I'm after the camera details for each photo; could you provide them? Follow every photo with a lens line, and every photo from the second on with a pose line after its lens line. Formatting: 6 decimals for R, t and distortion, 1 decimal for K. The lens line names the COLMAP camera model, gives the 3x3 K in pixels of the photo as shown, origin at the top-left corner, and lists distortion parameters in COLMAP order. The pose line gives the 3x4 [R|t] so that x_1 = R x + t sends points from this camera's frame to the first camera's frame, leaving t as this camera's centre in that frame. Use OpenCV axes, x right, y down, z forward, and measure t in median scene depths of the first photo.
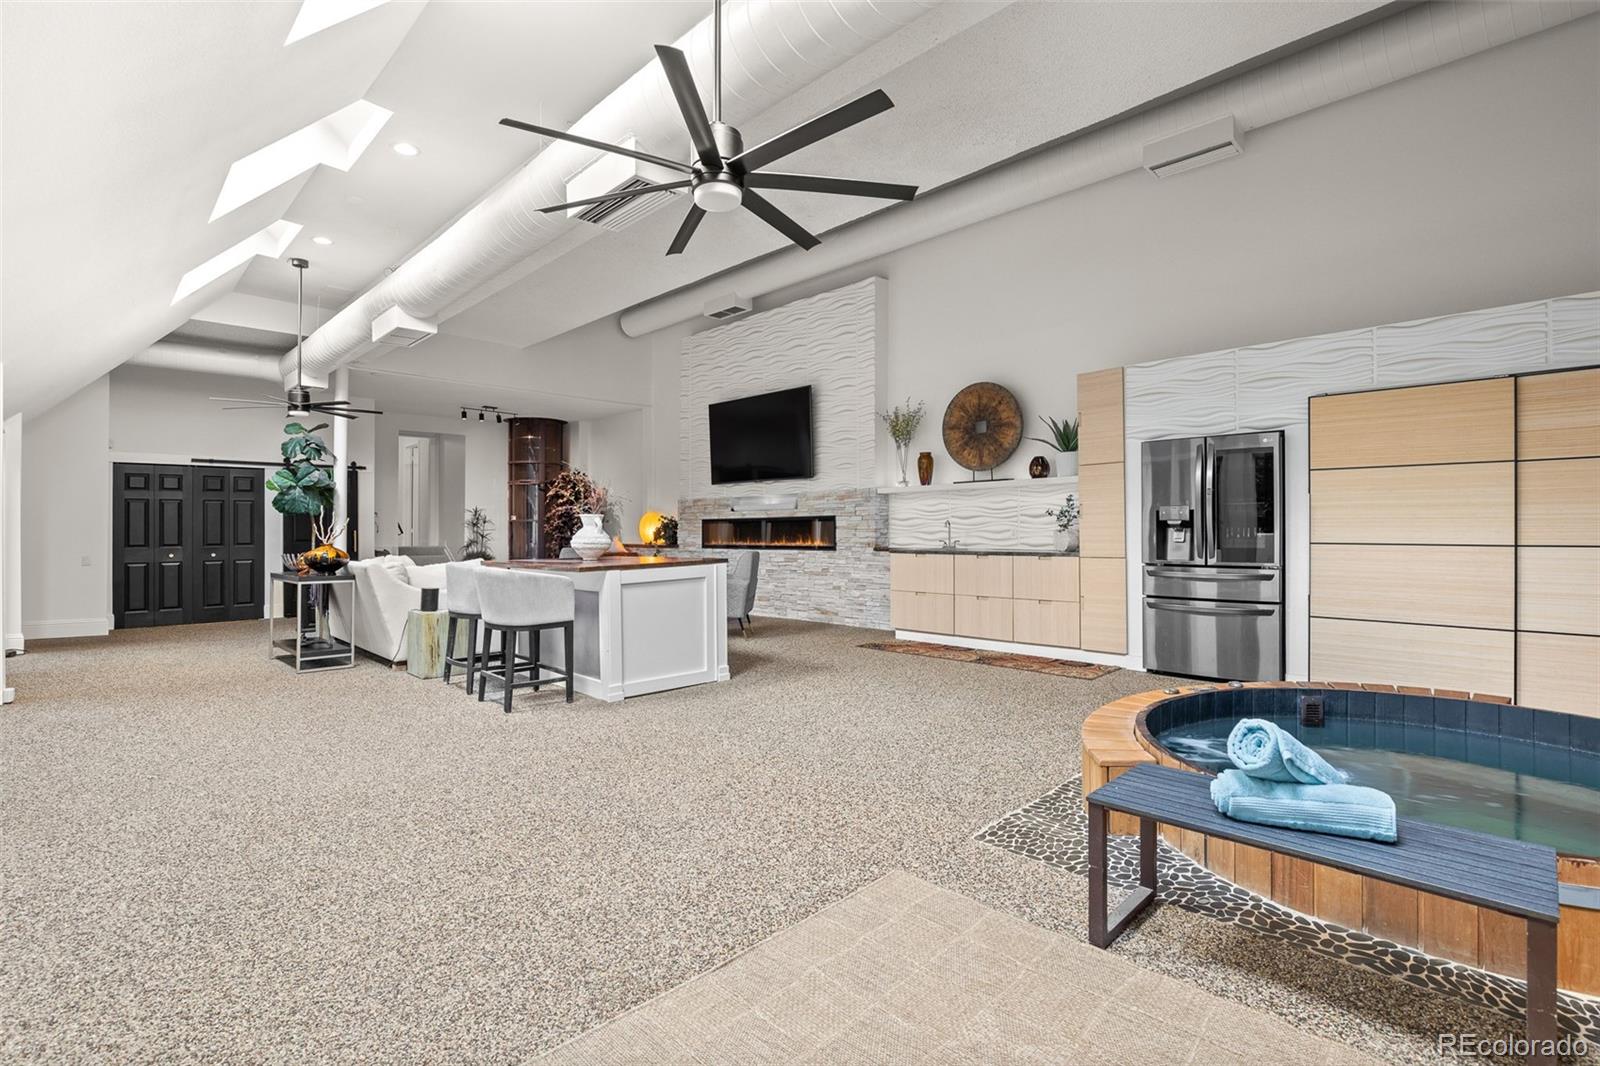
lens RADIAL K [[744.9, 0, 799.1], [0, 744.9, 531.3], [0, 0, 1]] dist [-0.017109, 0.000025]
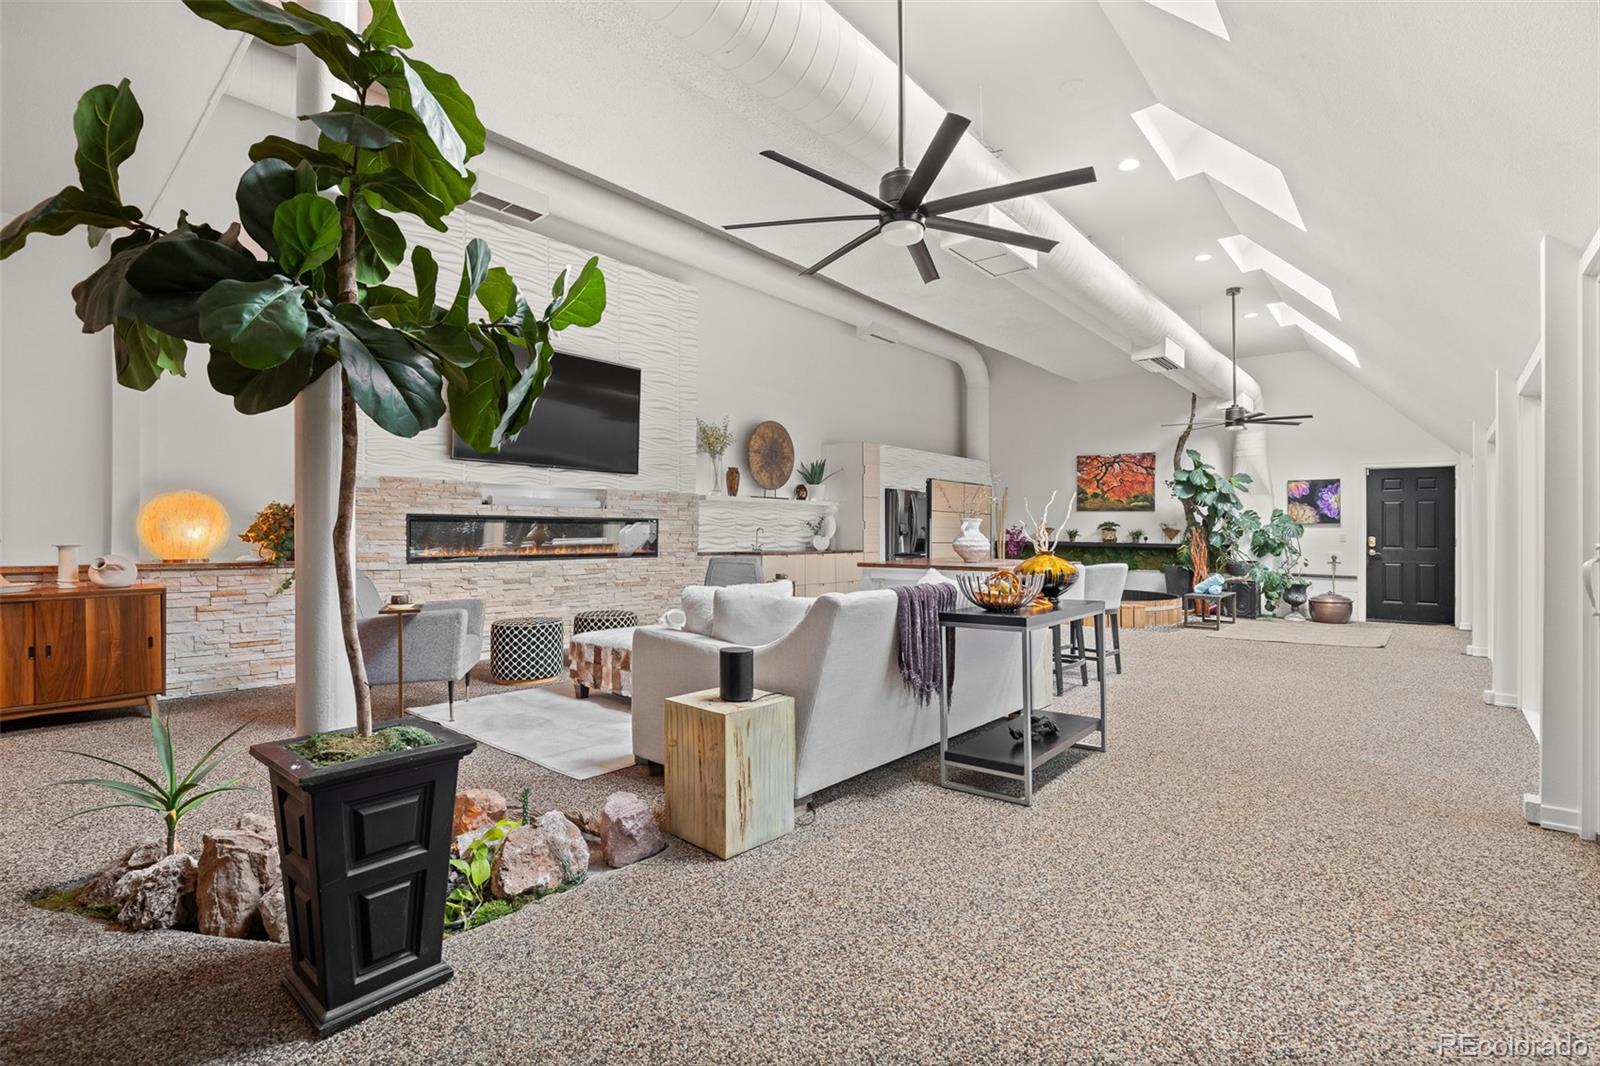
lens RADIAL K [[744.9, 0, 799.7], [0, 744.9, 535.2], [0, 0, 1]] dist [-0.017109, 0.000025]
pose [[-0.083247, 0.005973, 0.996511, -0.995084], [0.000128, 0.999982, -0.005983, 0.005201], [-0.996529, -0.000370, -0.083246, 1.013727]]
